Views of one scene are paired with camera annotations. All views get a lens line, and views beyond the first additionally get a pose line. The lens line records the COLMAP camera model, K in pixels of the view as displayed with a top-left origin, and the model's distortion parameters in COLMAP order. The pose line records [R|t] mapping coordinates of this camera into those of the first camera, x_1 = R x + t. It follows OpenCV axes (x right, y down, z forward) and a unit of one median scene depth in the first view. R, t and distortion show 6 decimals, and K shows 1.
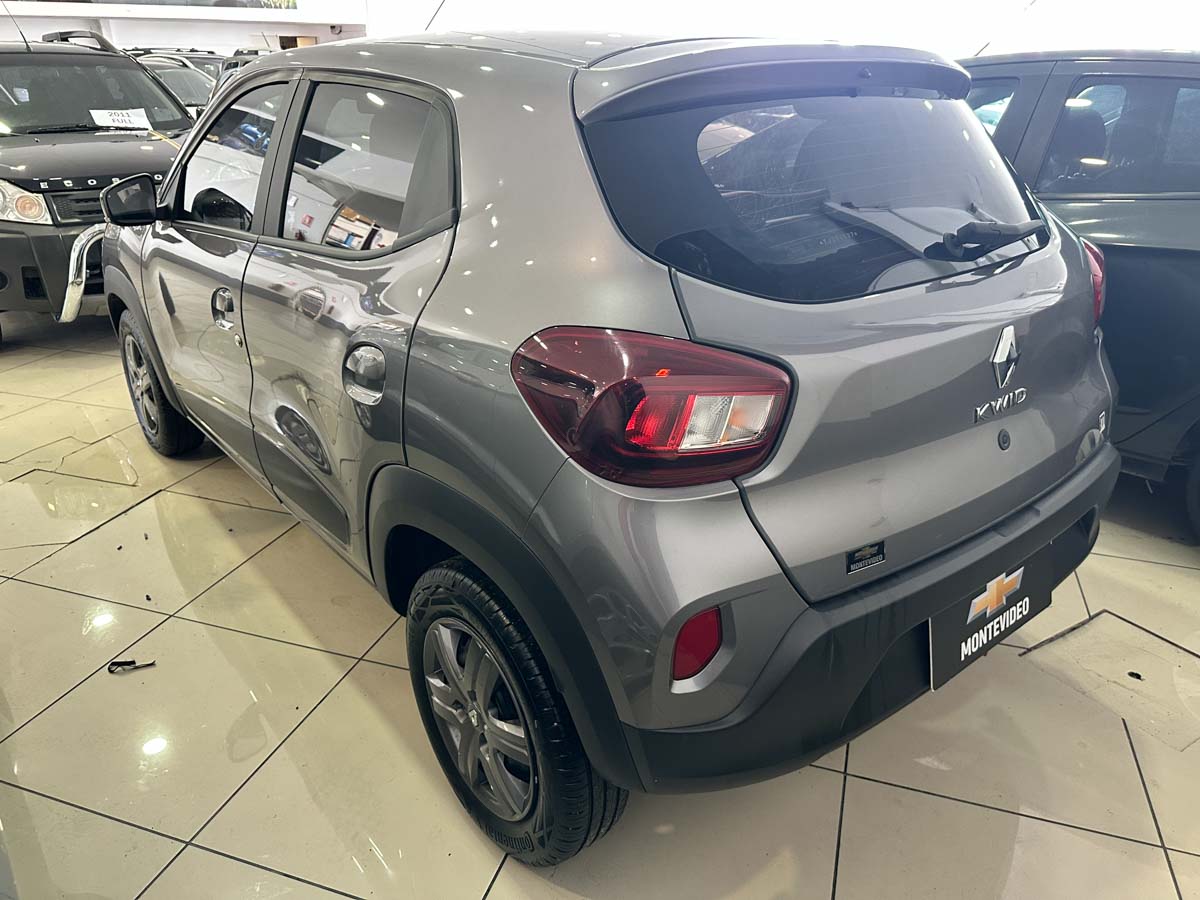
lens RADIAL K [[858.5, 0, 595.1], [0, 858.5, 445.7], [0, 0, 1]] dist [0.038628, -0.047517]
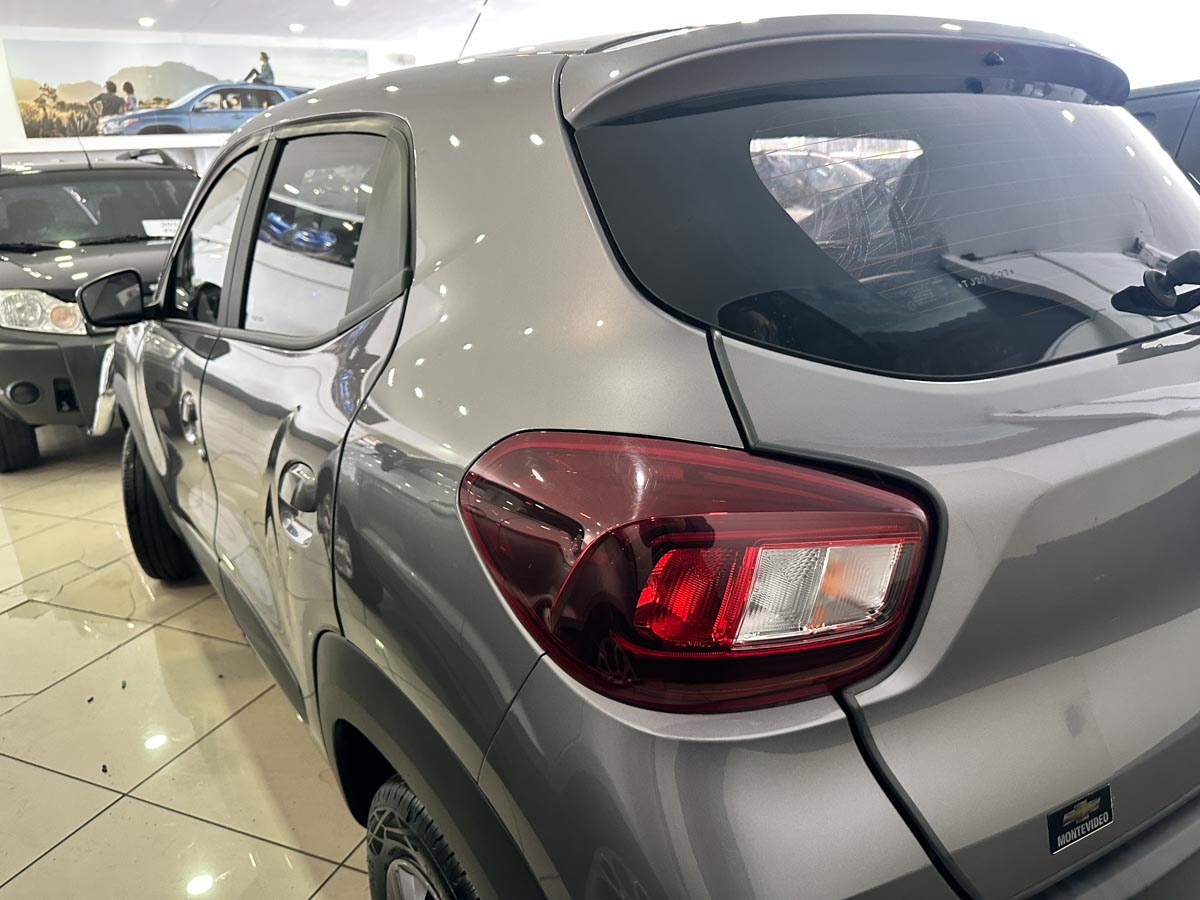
lens RADIAL K [[858.5, 0, 598.7], [0, 858.5, 443.3], [0, 0, 1]] dist [0.038628, -0.047517]
pose [[0.995812, -0.025754, -0.087717, 0.041247], [0.015606, 0.993304, -0.114468, -0.041198], [0.090078, 0.112620, 0.989547, 0.273362]]
